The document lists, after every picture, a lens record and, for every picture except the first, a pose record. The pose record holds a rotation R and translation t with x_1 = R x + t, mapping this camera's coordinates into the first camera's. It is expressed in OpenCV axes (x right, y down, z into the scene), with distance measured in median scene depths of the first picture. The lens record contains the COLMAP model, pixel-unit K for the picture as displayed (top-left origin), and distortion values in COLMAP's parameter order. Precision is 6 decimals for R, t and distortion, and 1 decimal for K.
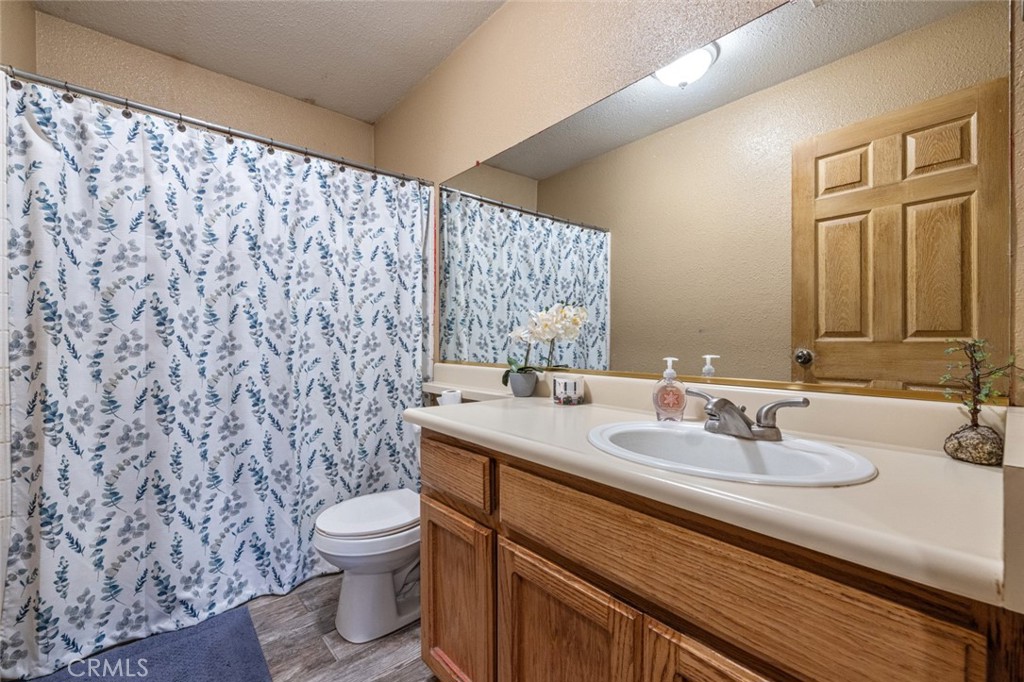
lens RADIAL K [[427.6, 0, 508.6], [0, 427.6, 341.1], [0, 0, 1]] dist [-0.001668, -0.000027]
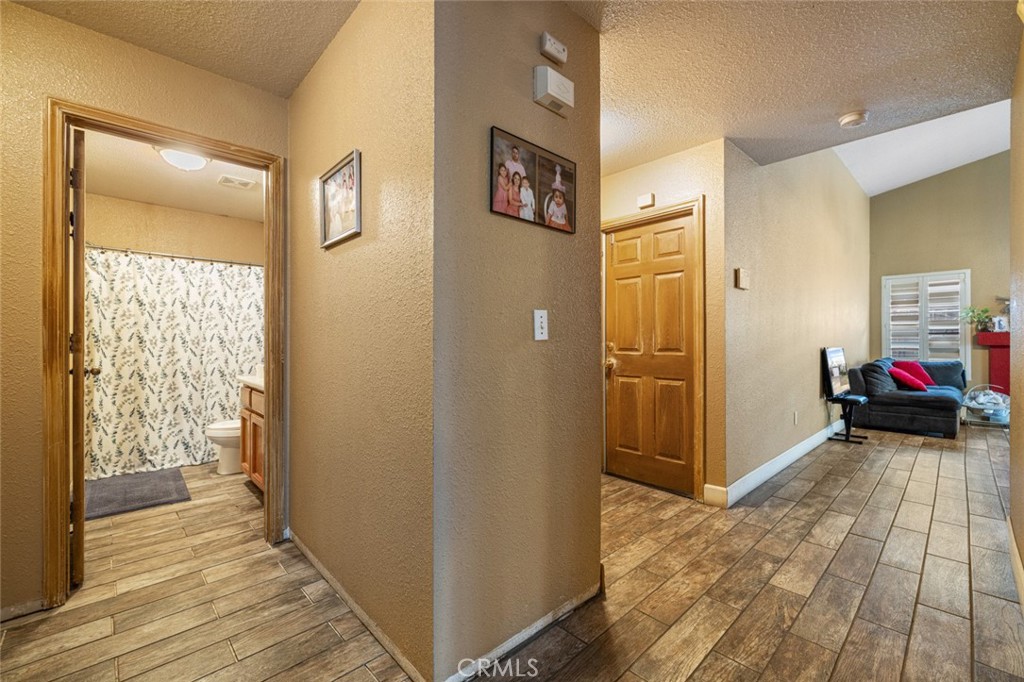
lens RADIAL K [[427.6, 0, 510.0], [0, 427.6, 340.3], [0, 0, 1]] dist [-0.001668, -0.000027]
pose [[0.999117, 0.003158, 0.041890, 1.099230], [-0.003028, 0.999990, -0.003171, -0.052466], [-0.041899, 0.003042, 0.999117, -1.409361]]
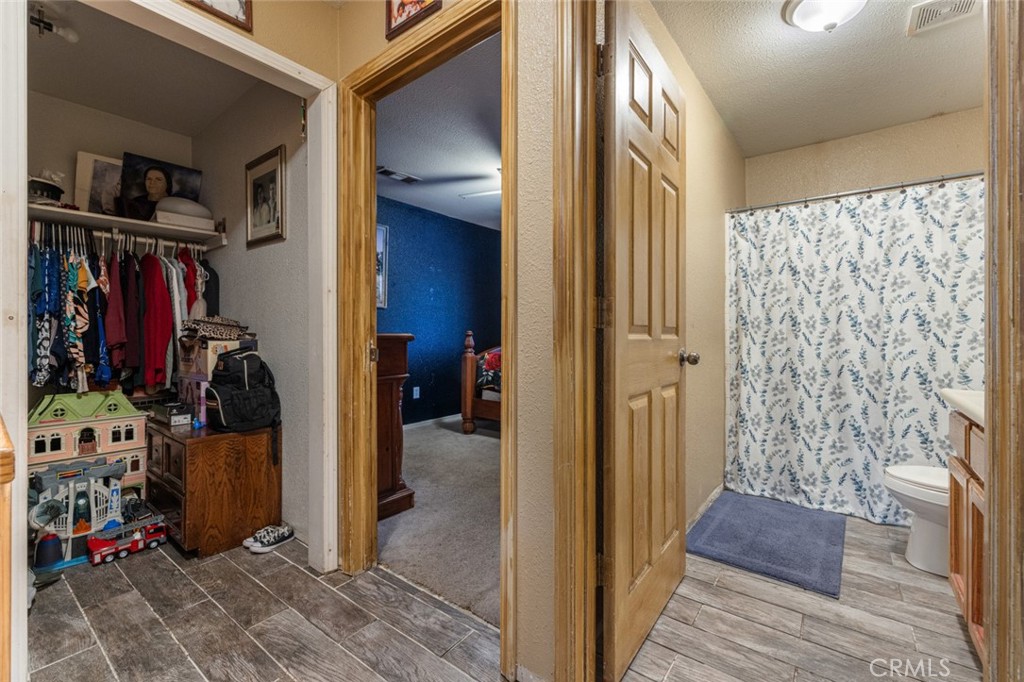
lens RADIAL K [[427.6, 0, 512.1], [0, 427.6, 334.3], [0, 0, 1]] dist [-0.001668, -0.000027]
pose [[0.194969, 0.002020, -0.980807, 0.639411], [-0.004054, 0.999991, 0.001254, -0.002787], [0.980801, 0.003732, 0.194976, -0.439171]]
